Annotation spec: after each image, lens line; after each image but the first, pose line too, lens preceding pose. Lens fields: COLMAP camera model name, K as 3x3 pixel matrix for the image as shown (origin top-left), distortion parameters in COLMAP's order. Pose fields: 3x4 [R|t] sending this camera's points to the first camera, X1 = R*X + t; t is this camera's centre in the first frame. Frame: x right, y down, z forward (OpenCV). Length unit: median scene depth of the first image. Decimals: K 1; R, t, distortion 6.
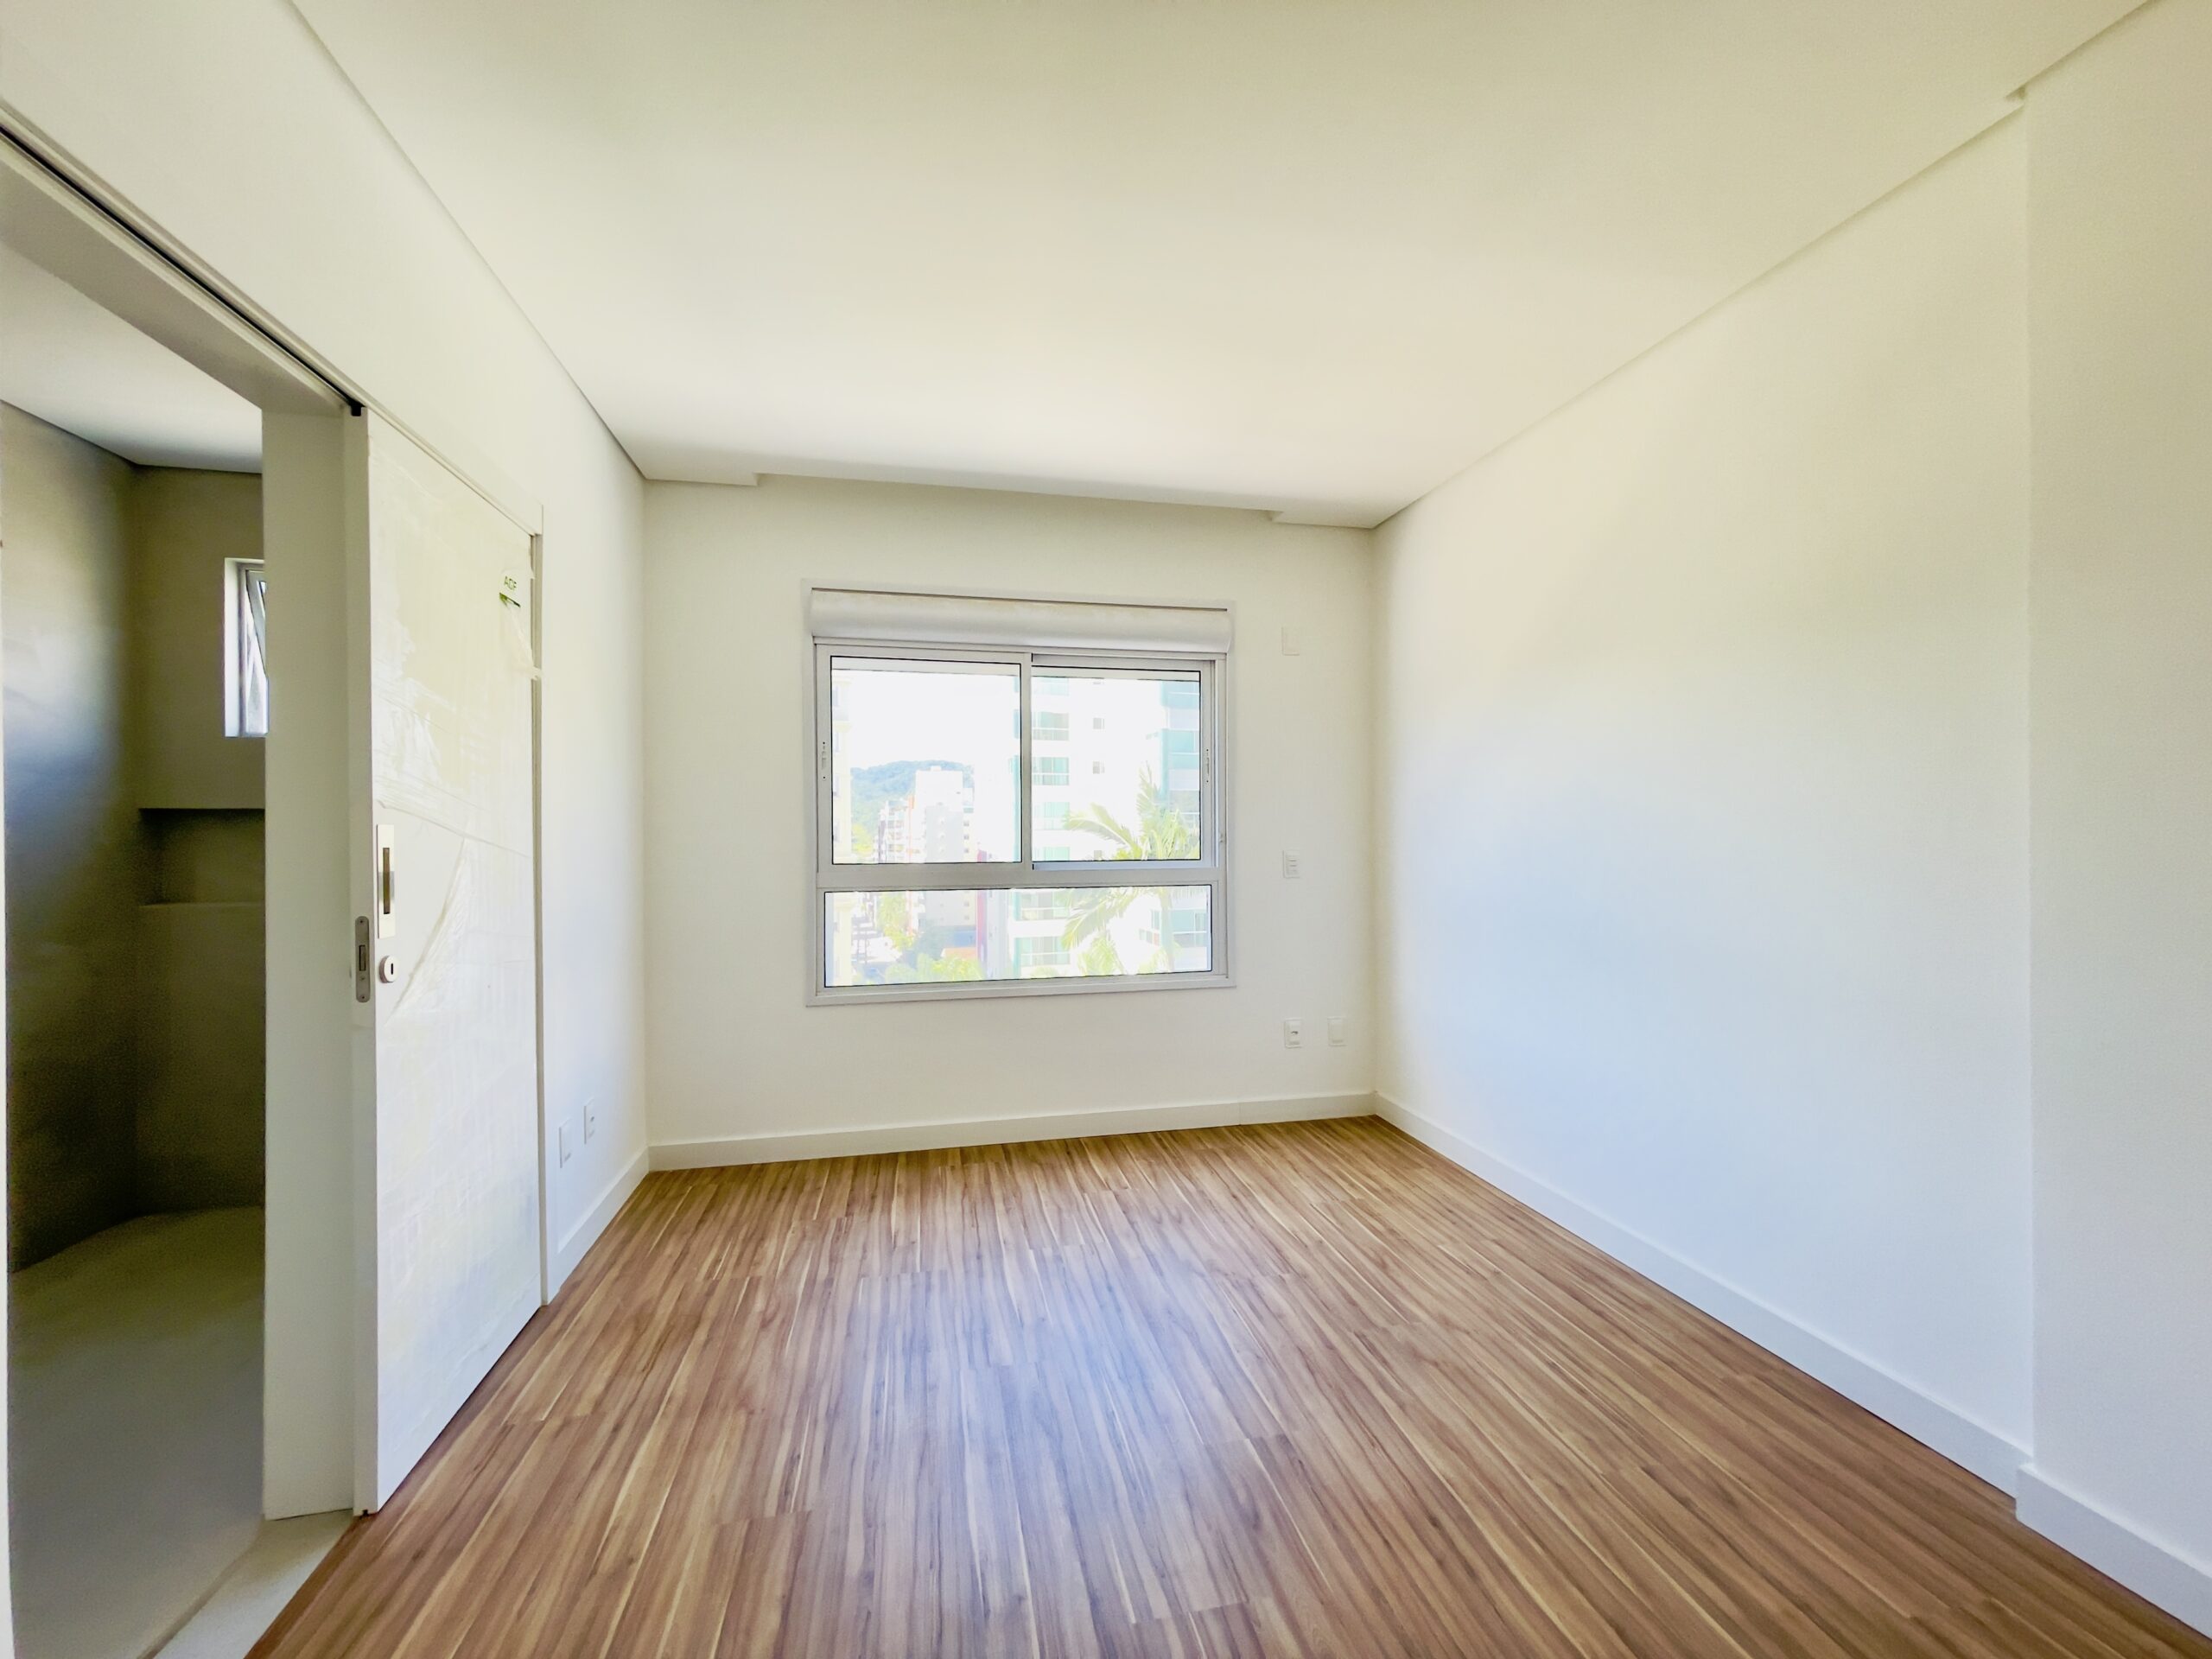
lens RADIAL K [[894.4, 0, 1097.7], [0, 894.4, 834.2], [0, 0, 1]] dist [-0.009823, 0.007145]
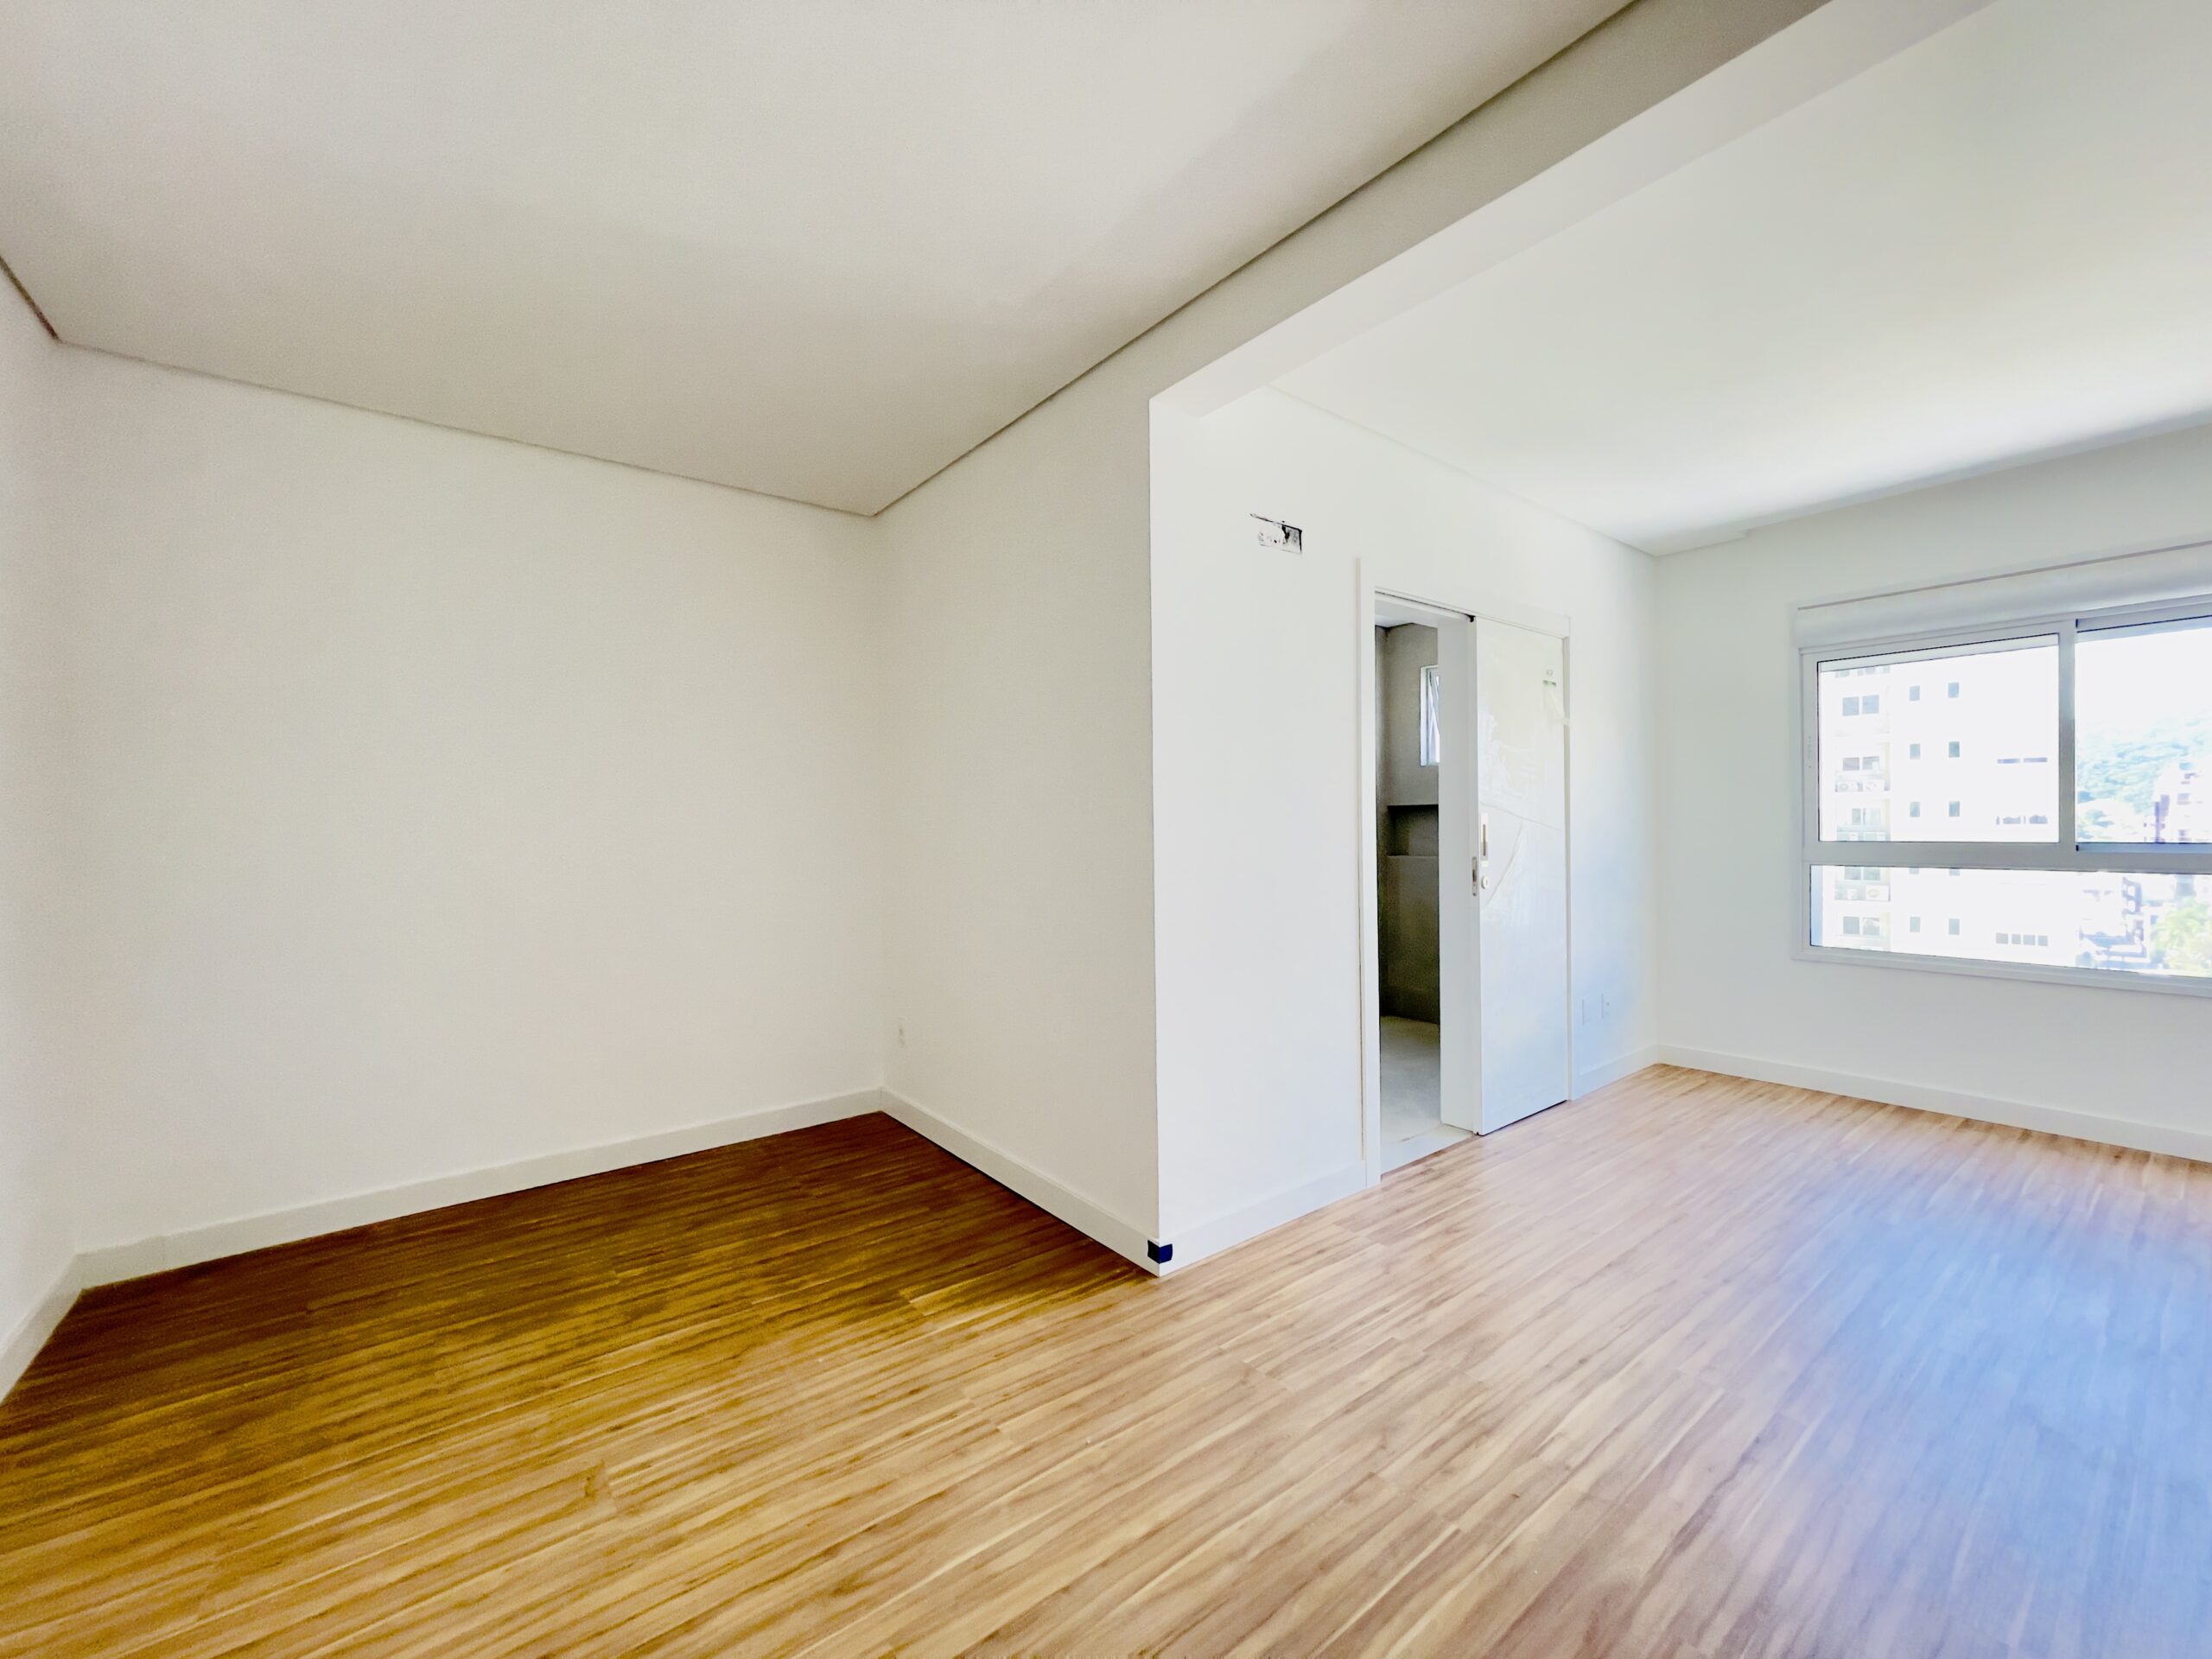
lens RADIAL K [[894.4, 0, 1099.1], [0, 894.4, 832.8], [0, 0, 1]] dist [-0.009823, 0.007145]
pose [[0.441980, 0.007232, -0.896996, 0.411907], [0.007305, 0.999905, 0.011662, 0.002665], [0.896995, -0.011707, 0.441885, -0.445449]]
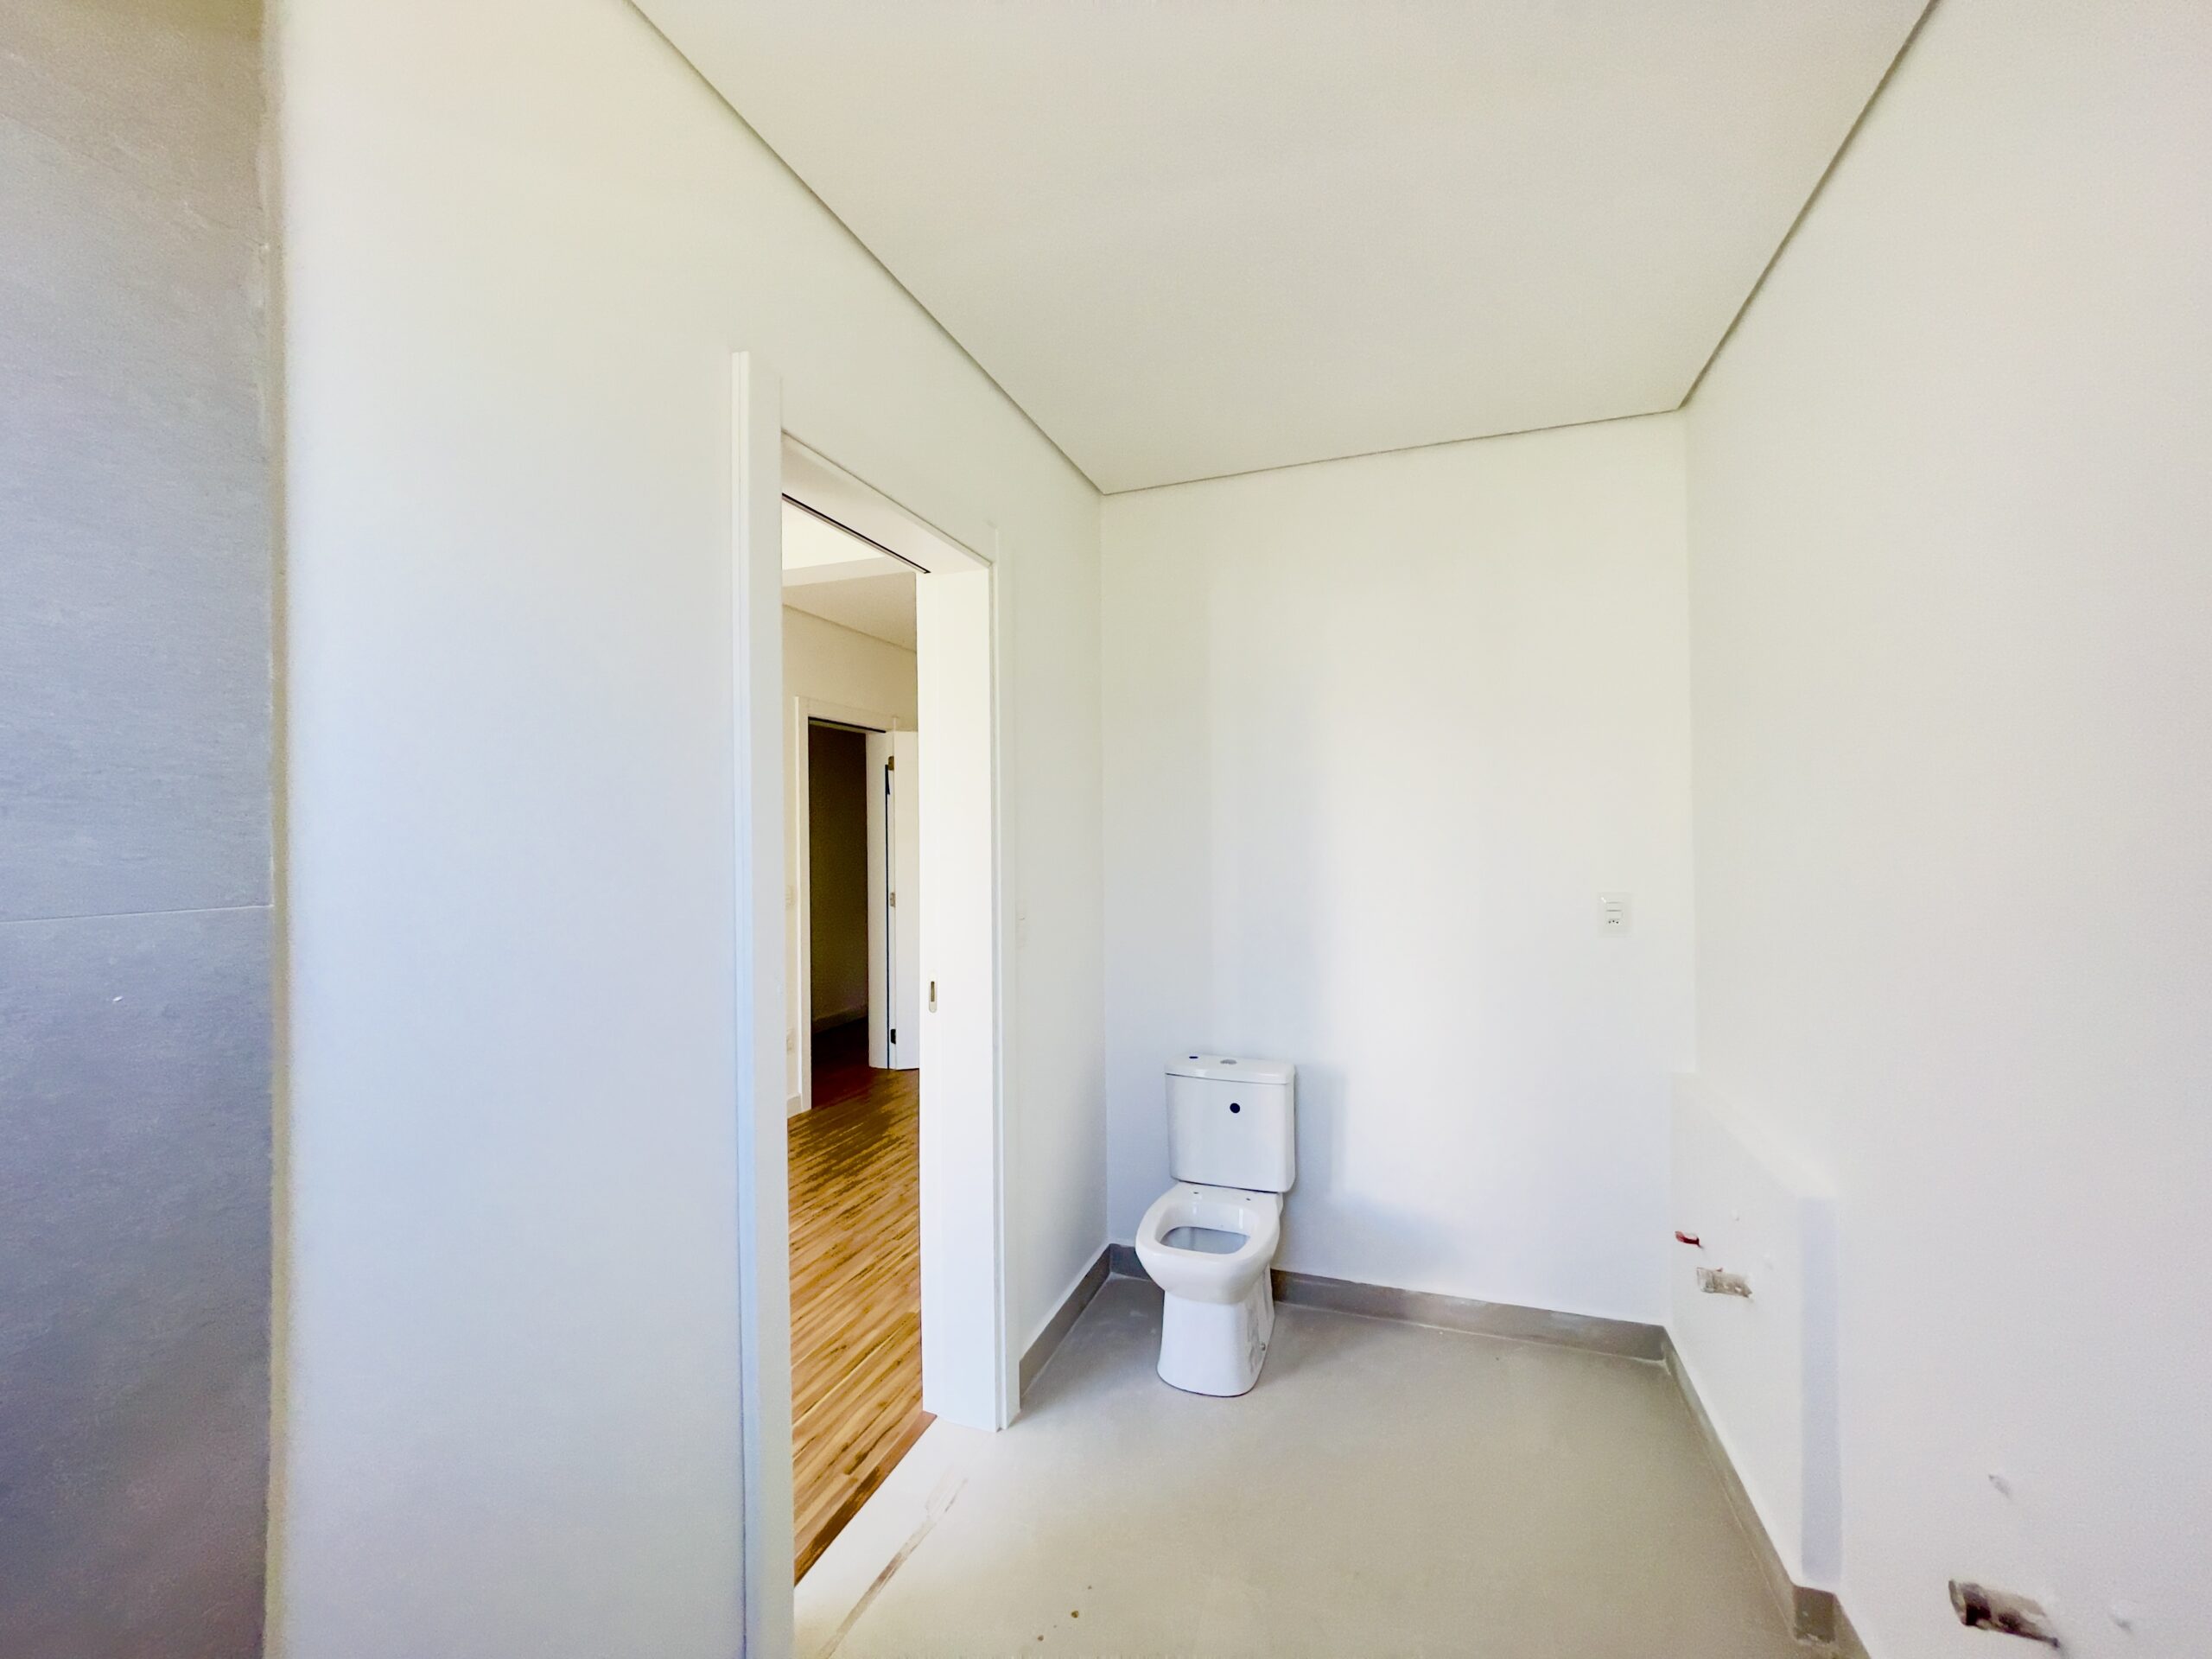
lens RADIAL K [[894.4, 0, 1108.8], [0, 894.4, 836.9], [0, 0, 1]] dist [-0.009823, 0.007145]
pose [[-0.854085, 0.012286, 0.519988, -0.962369], [0.007705, 0.999910, -0.010970, -0.035342], [-0.520076, -0.005363, -0.854103, 0.924648]]
